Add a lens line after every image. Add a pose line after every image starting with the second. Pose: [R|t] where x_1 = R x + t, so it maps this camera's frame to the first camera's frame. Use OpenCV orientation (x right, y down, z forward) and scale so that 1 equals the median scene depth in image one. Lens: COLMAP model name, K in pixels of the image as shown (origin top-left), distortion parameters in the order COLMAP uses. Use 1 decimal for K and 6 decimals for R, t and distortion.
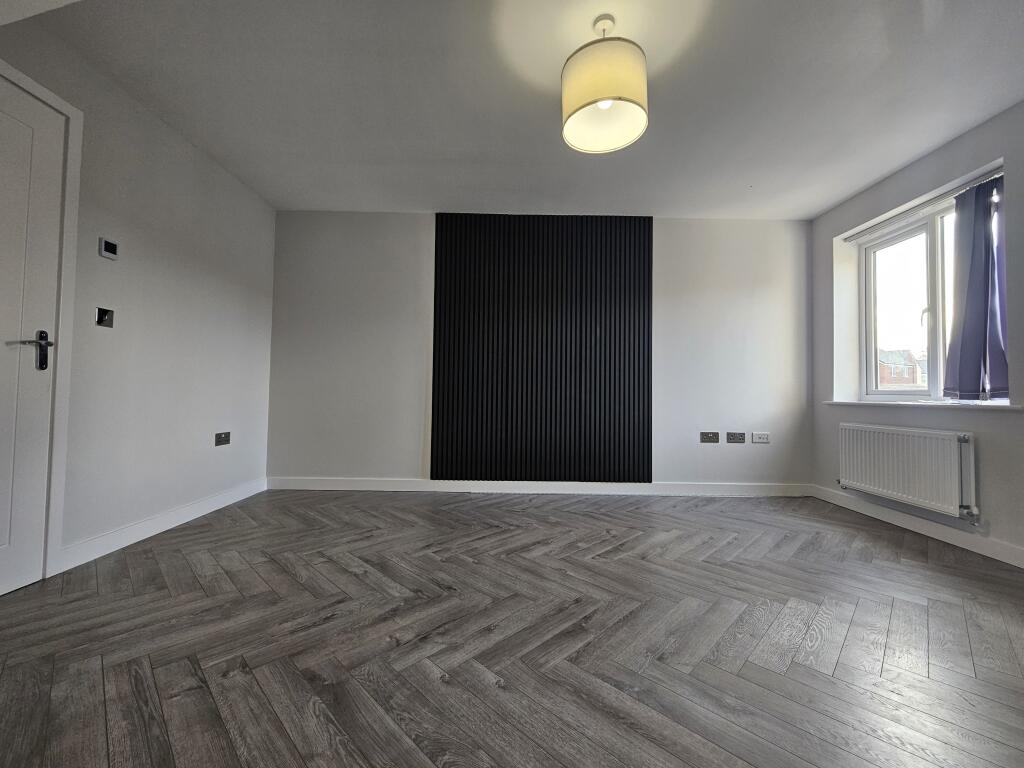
lens RADIAL K [[420.6, 0, 512.1], [0, 420.6, 381.7], [0, 0, 1]] dist [-0.000463, 0.000824]
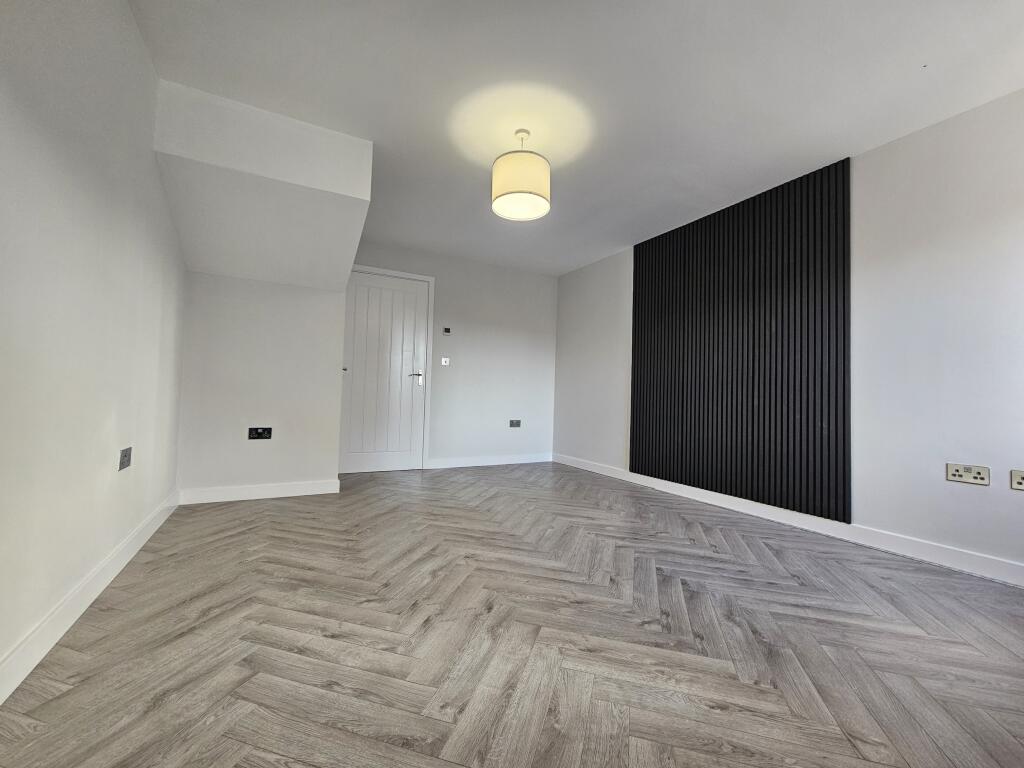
lens RADIAL K [[420.6, 0, 512.1], [0, 420.6, 381.7], [0, 0, 1]] dist [-0.000463, 0.000824]
pose [[0.470234, -0.032010, -0.881961, 1.211576], [0.003100, 0.999396, -0.034619, 0.035895], [0.882536, 0.013545, 0.470049, 0.260294]]
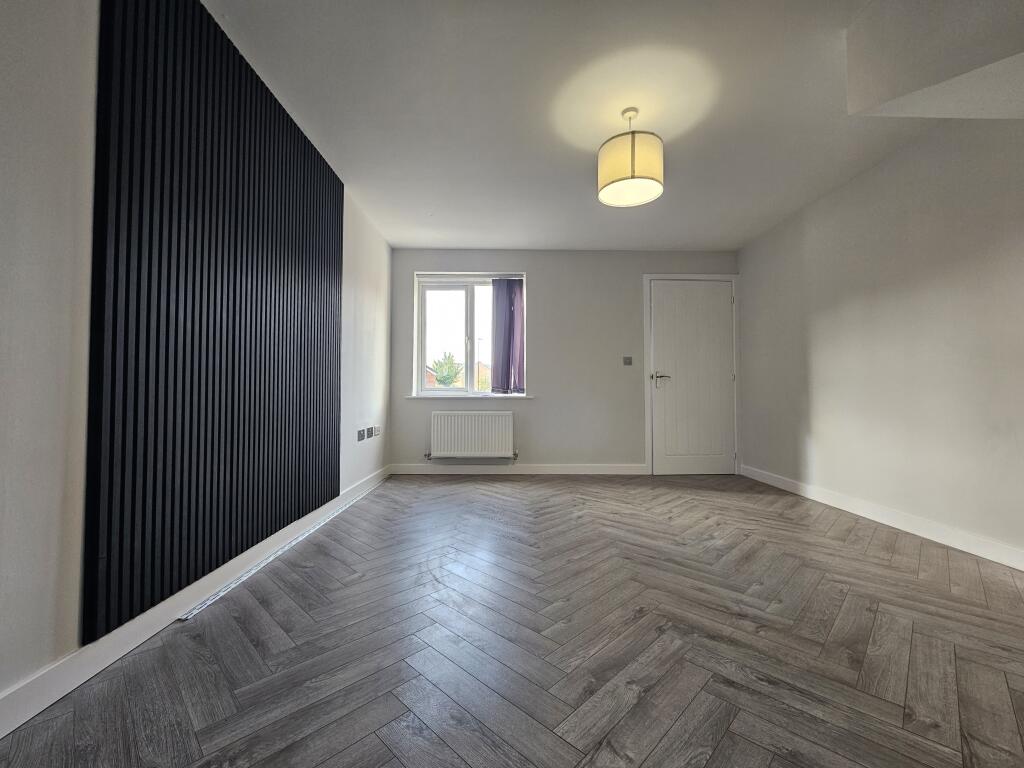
lens RADIAL K [[433.4, 0, 512.1], [0, 433.4, 381.3], [0, 0, 1]] dist [0.001321, -0.000083]
pose [[-0.003788, 0.016495, 0.999857, -0.950807], [-0.029740, 0.999420, -0.016600, 0.022882], [-0.999550, -0.029798, -0.003295, 1.138564]]
